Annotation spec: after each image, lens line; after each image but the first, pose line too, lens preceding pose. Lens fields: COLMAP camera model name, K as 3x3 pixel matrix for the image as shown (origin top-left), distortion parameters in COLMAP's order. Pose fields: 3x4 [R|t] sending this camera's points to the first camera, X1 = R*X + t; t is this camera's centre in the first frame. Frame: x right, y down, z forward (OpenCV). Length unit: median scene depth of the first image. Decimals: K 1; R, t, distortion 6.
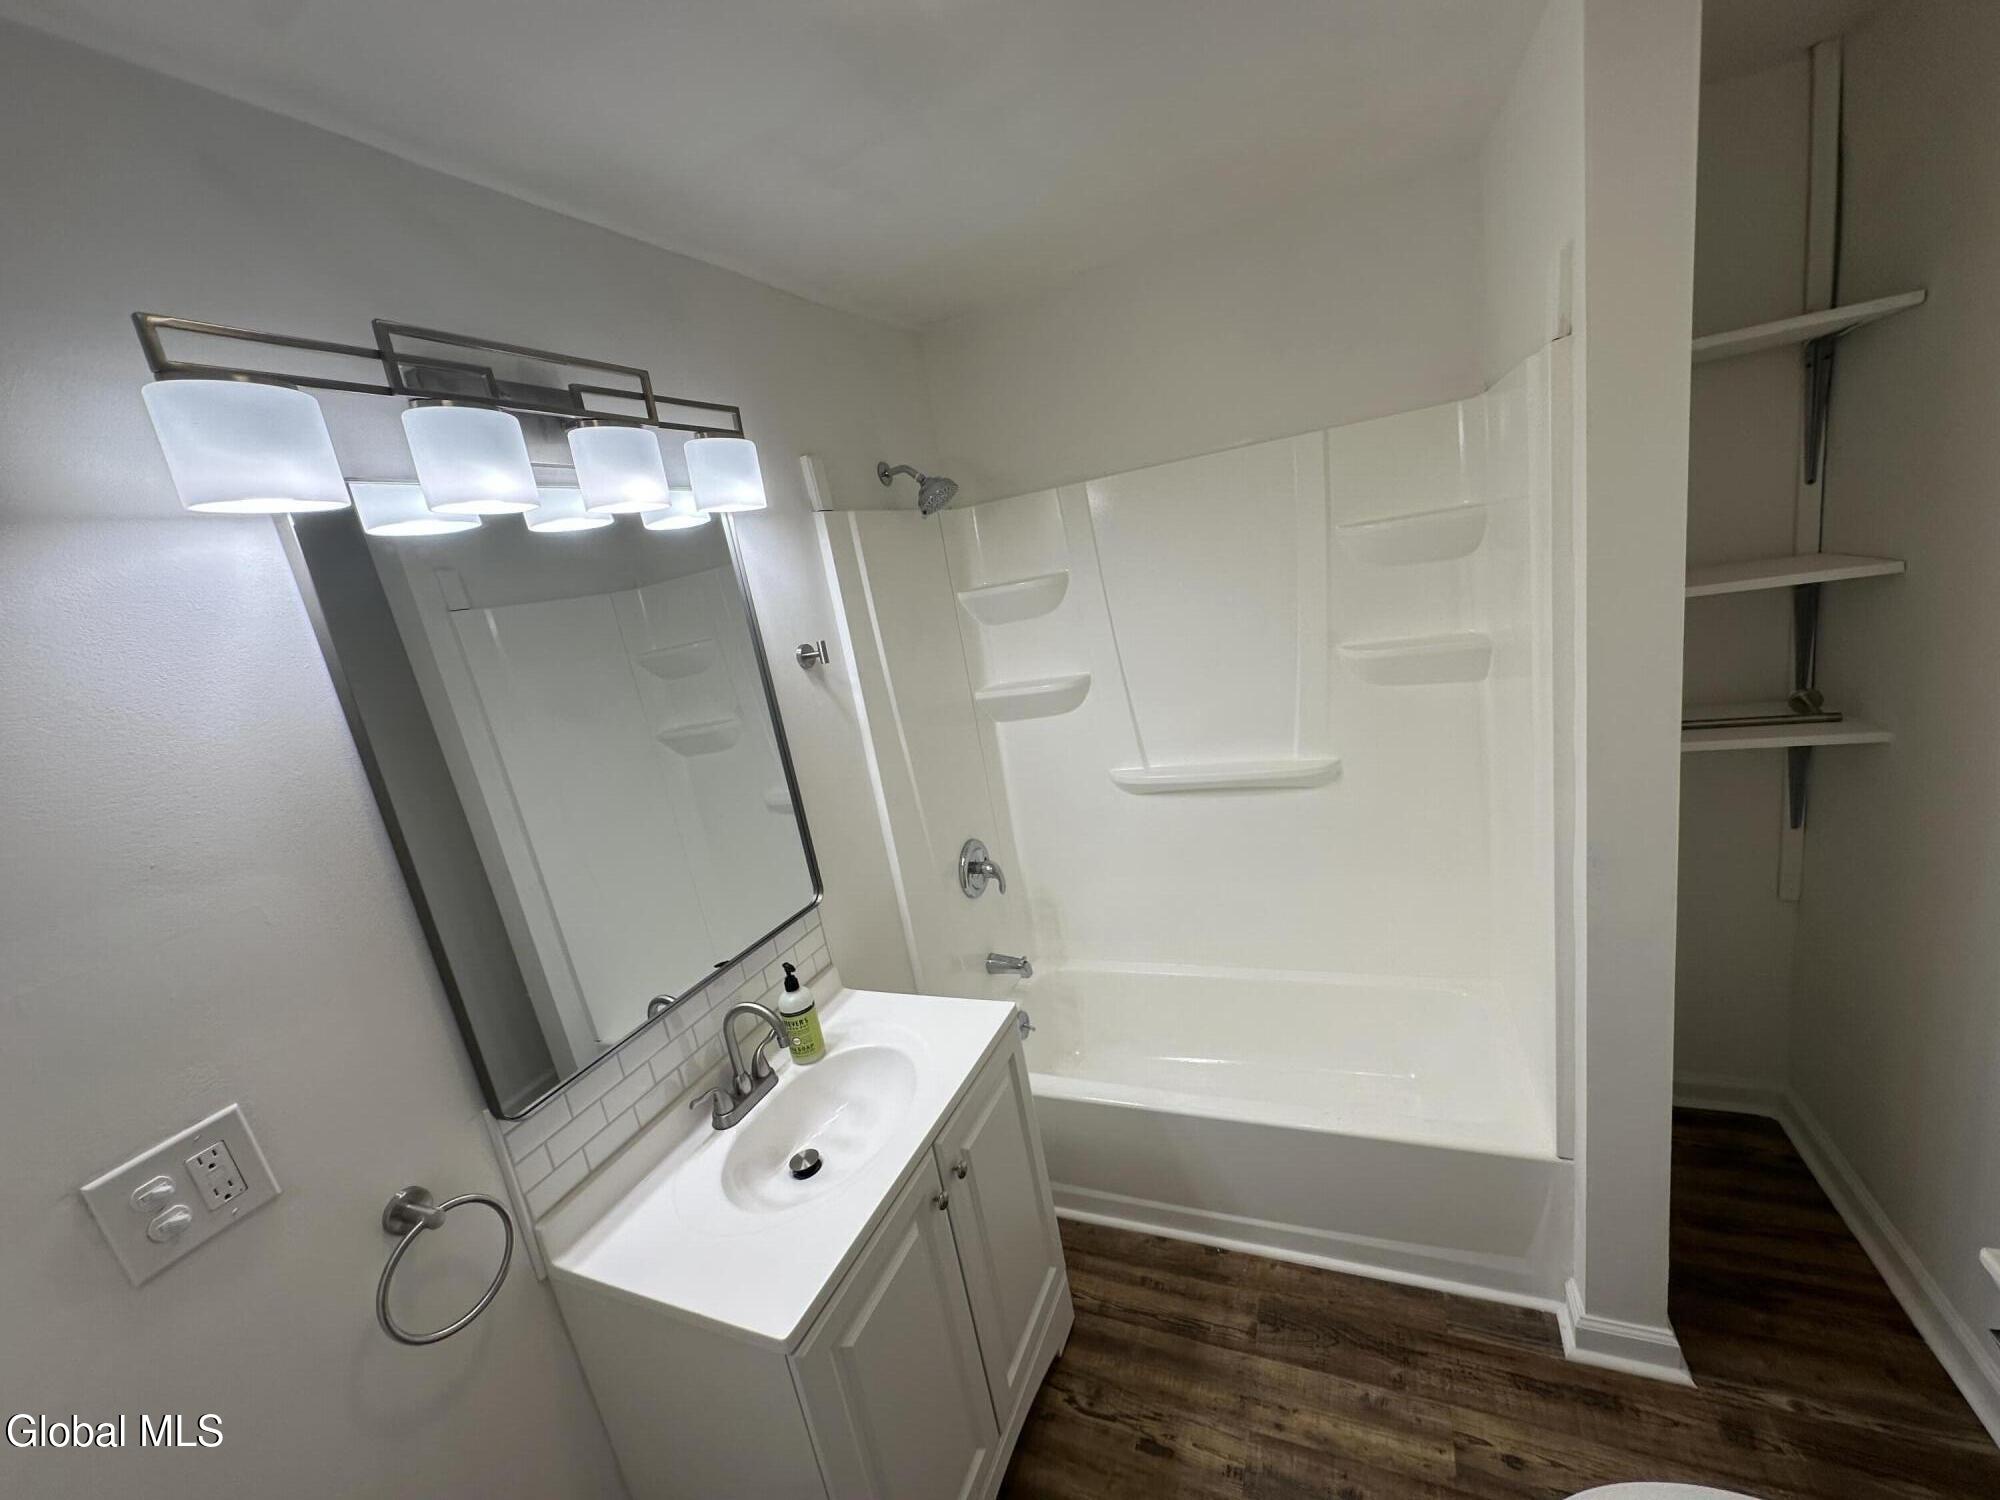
lens RADIAL K [[798.8, 0, 1000.0], [0, 798.8, 750.0], [0, 0, 1]] dist [-0.001723, -0.000064]
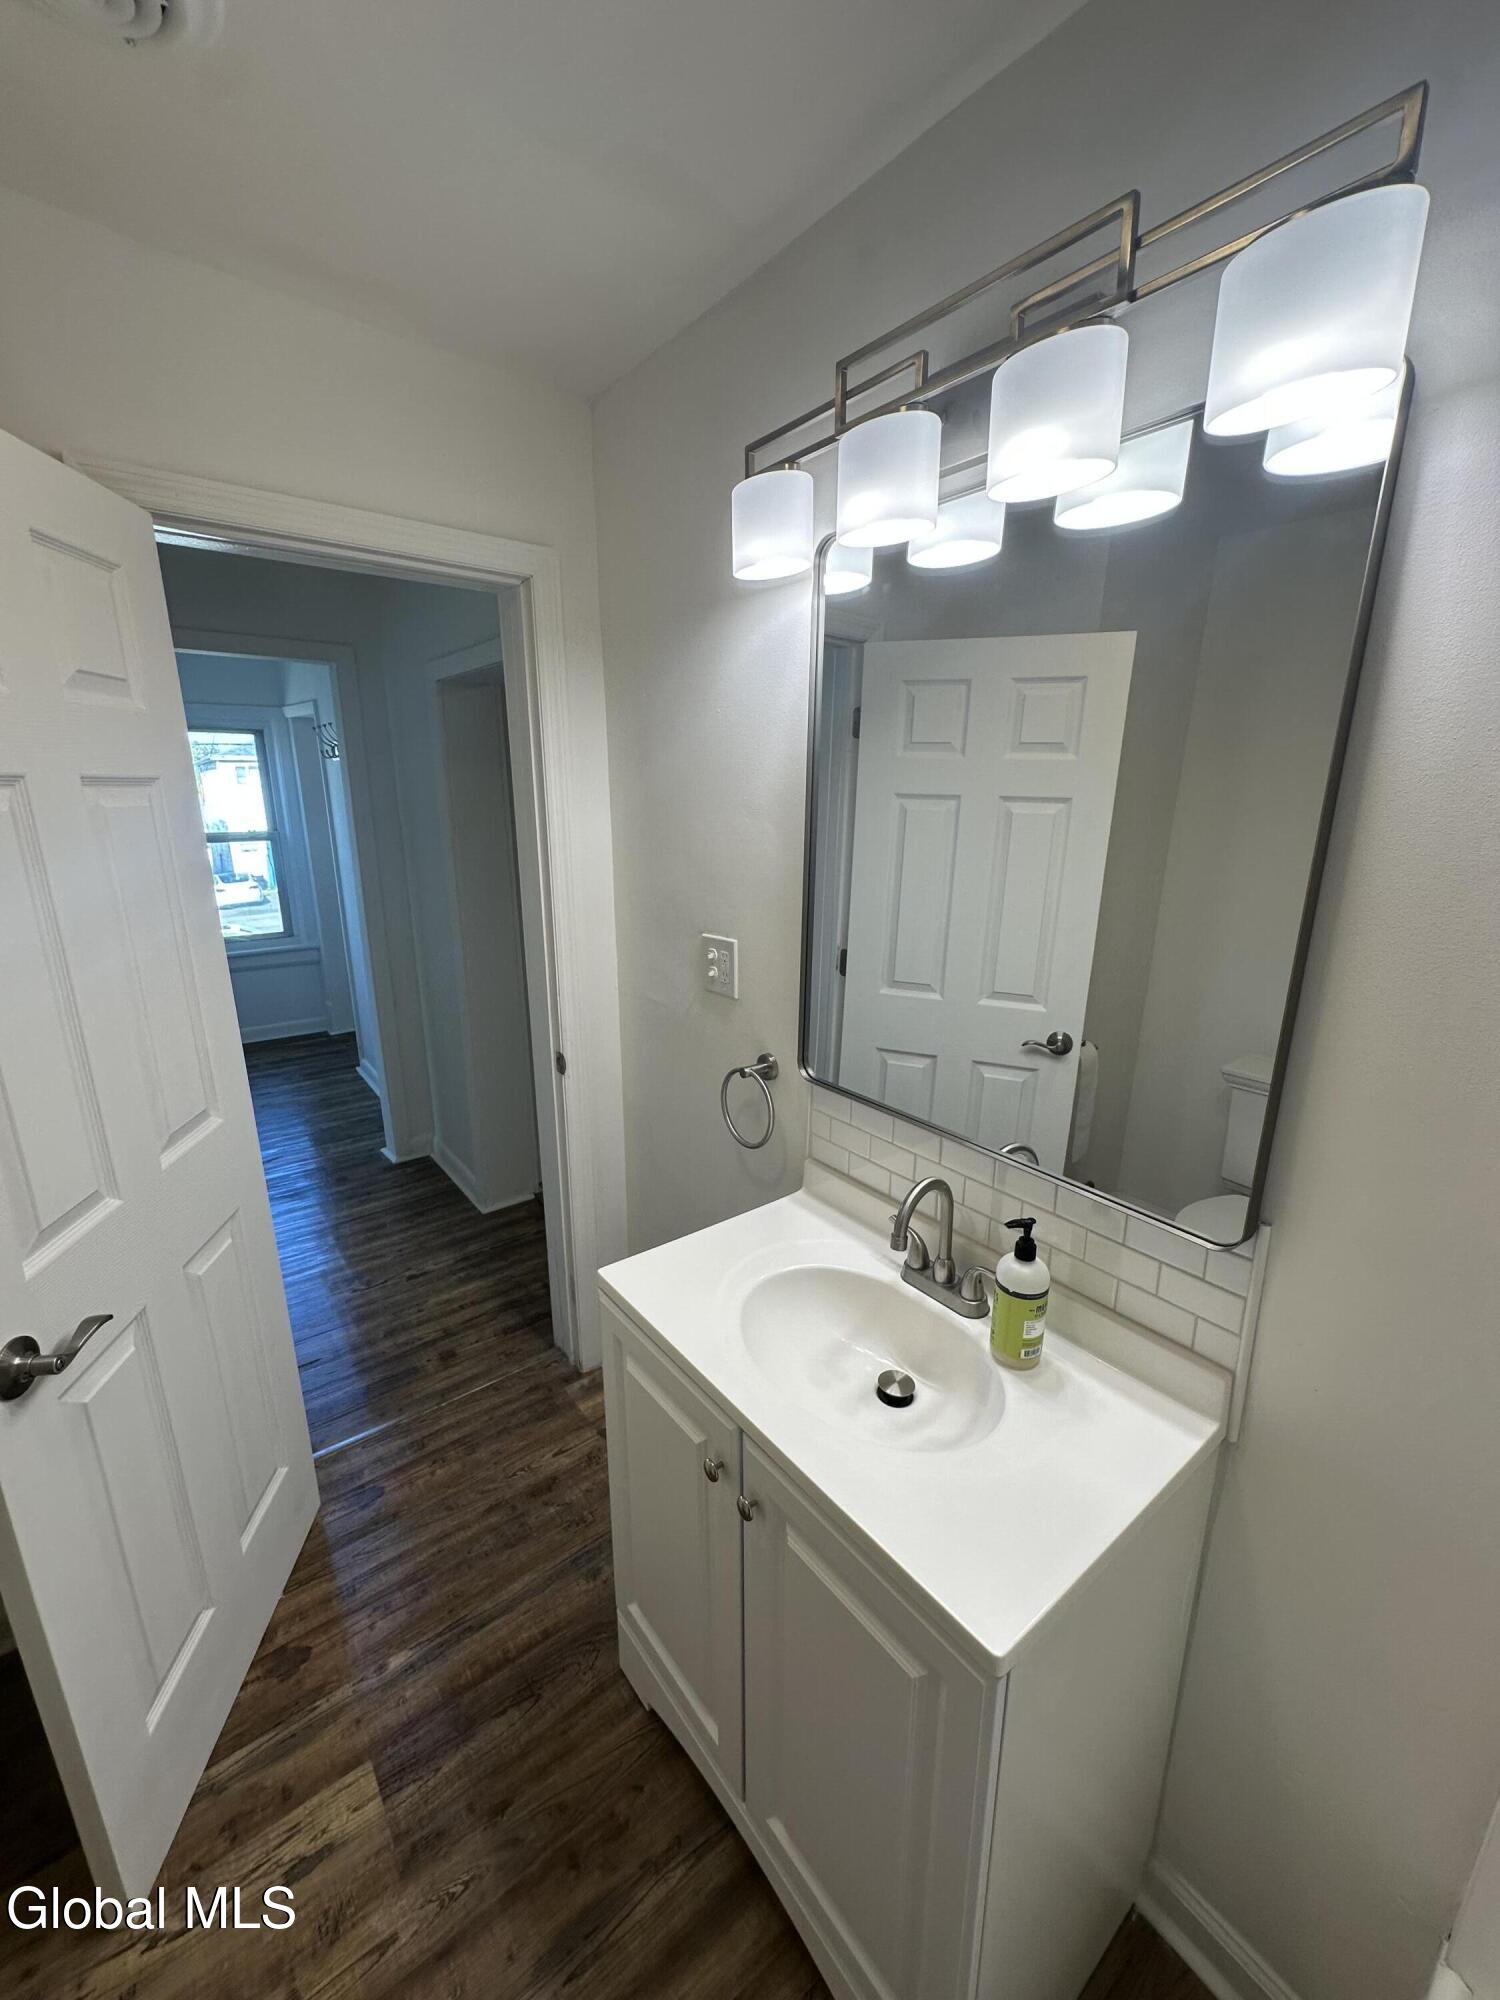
lens RADIAL K [[798.8, 0, 750.0], [0, 798.8, 1000.0], [0, 0, 1]] dist [-0.001723, -0.000064]
pose [[-0.447787, 0.394814, -0.802252, 0.319455], [-0.133342, 0.857714, 0.496535, -0.206233], [0.884142, 0.329316, -0.331428, 0.993559]]
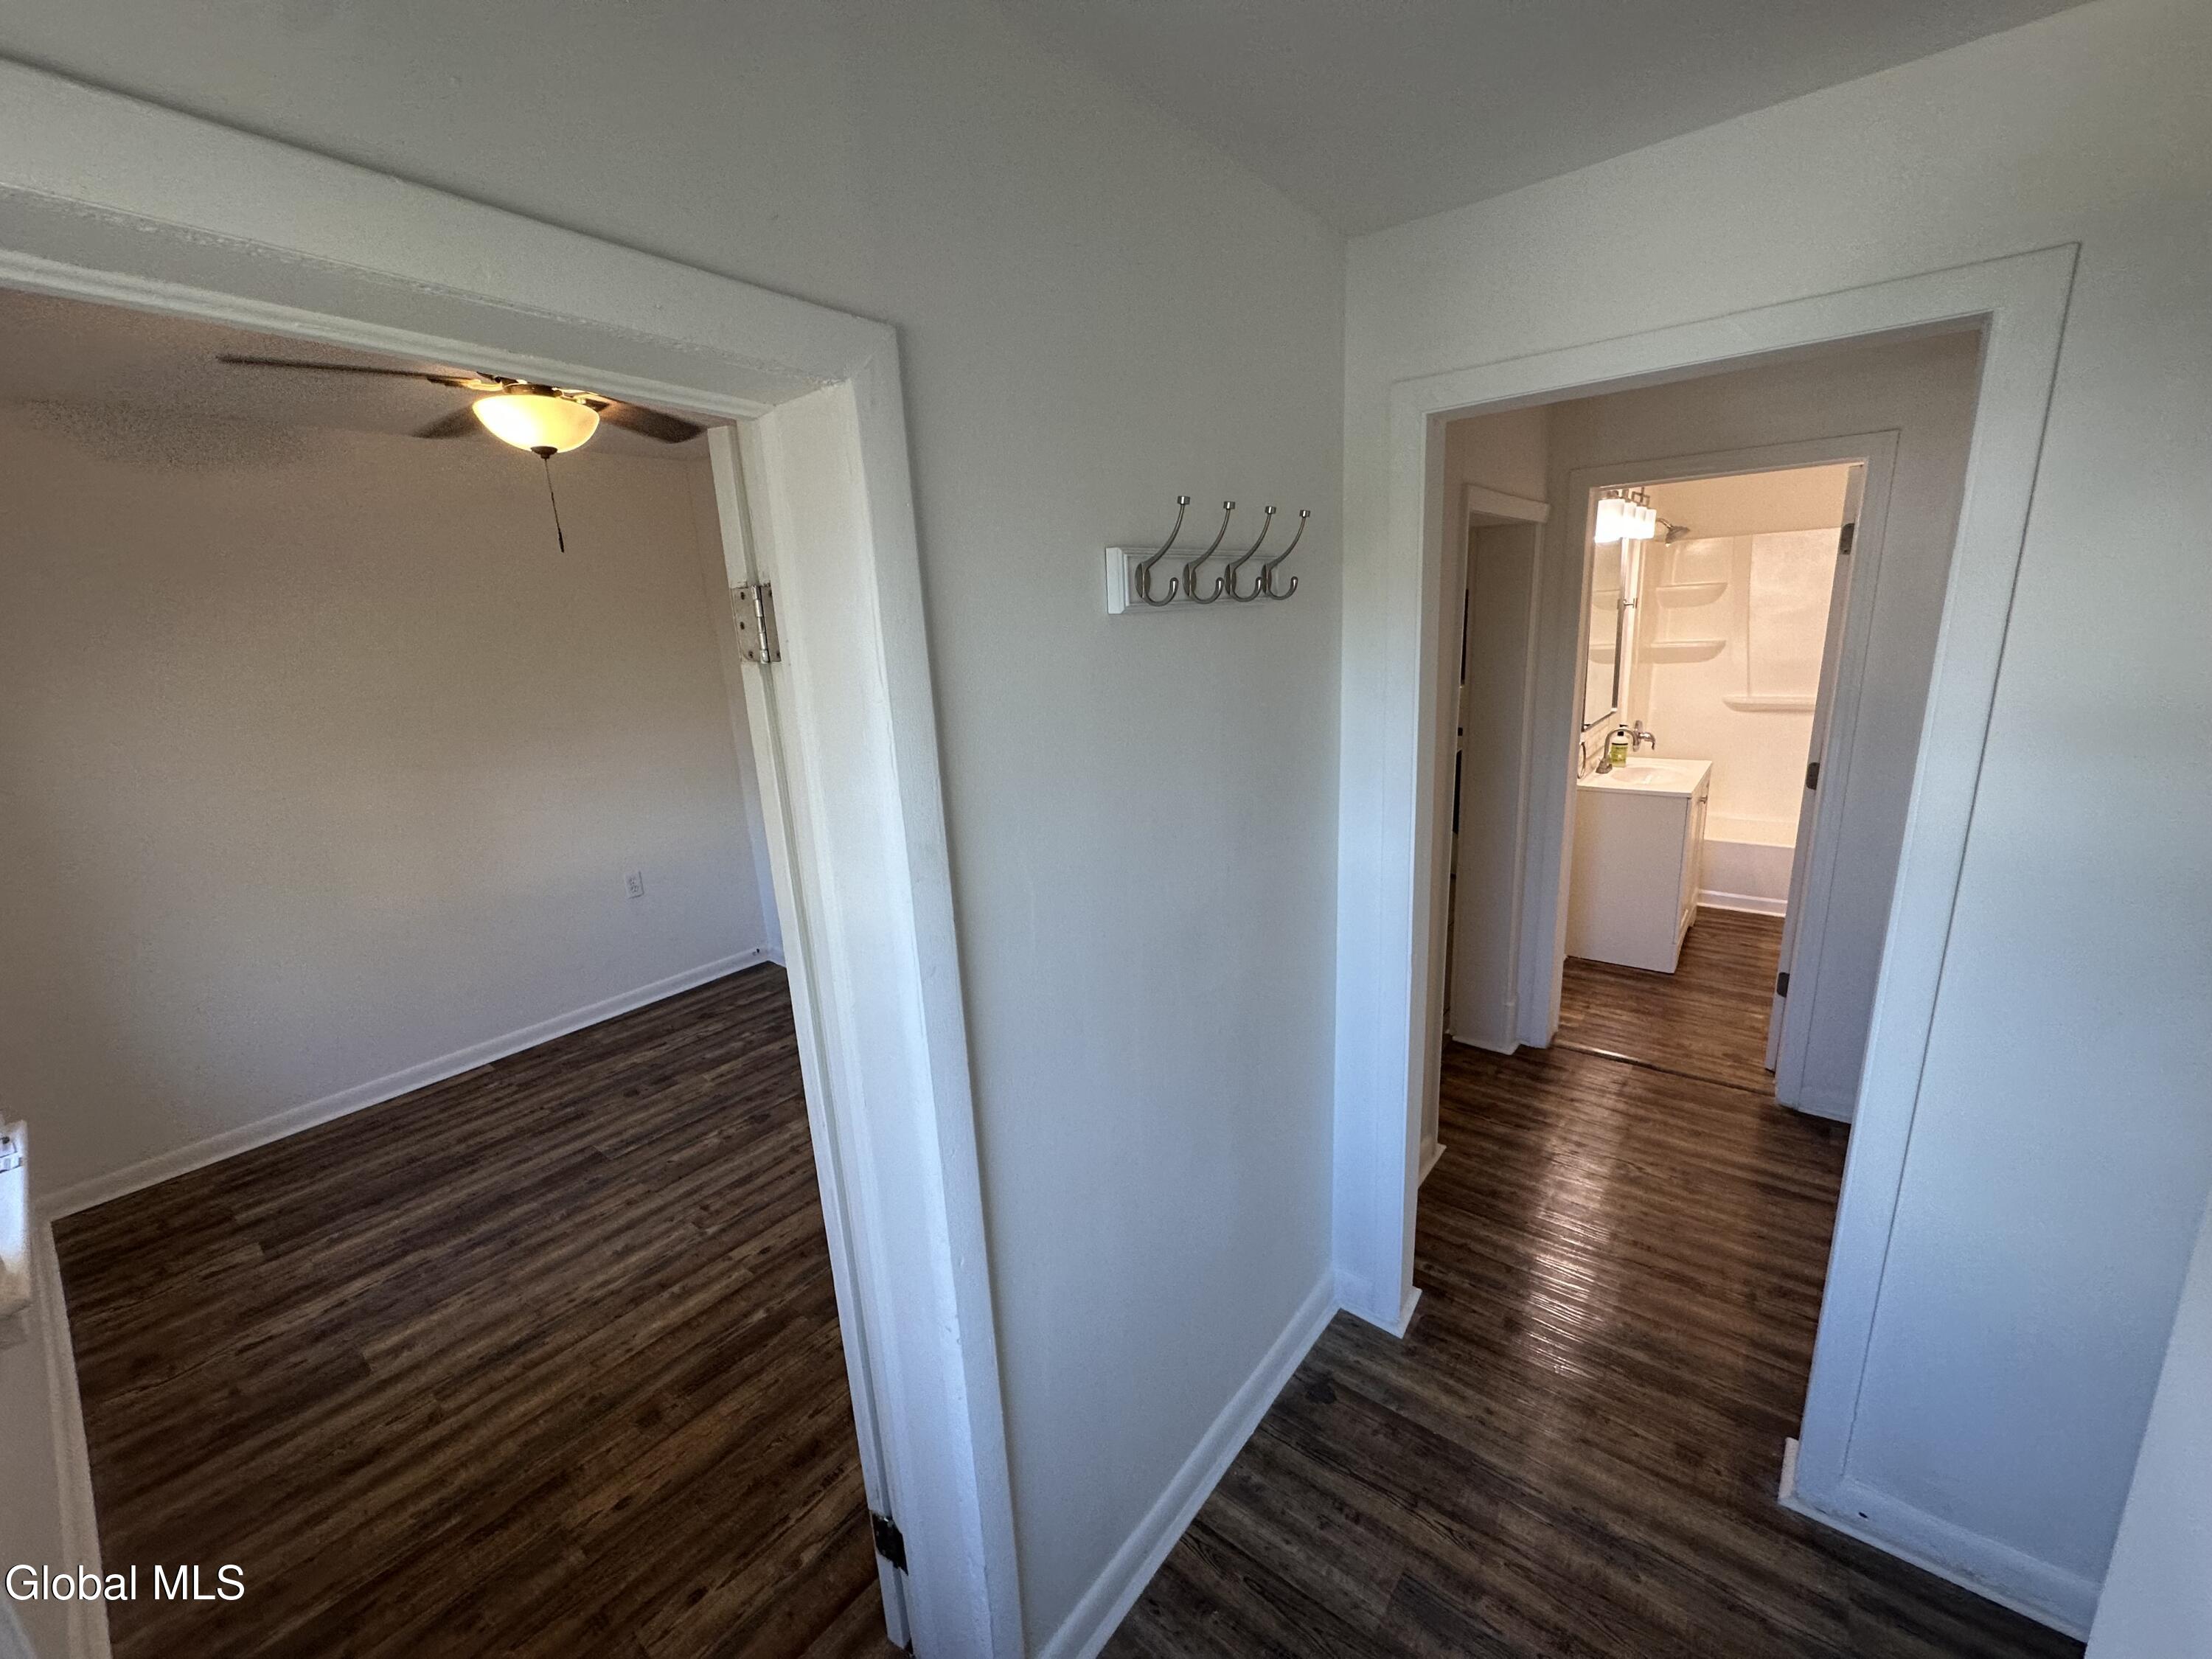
lens RADIAL K [[883.4, 0, 1106.0], [0, 883.4, 829.5], [0, 0, 1]] dist [-0.001723, -0.000064]
pose [[0.964616, 0.178984, -0.193599, -1.141442], [-0.172381, 0.983731, 0.050573, 0.686733], [0.199501, -0.015411, 0.979776, -1.847851]]
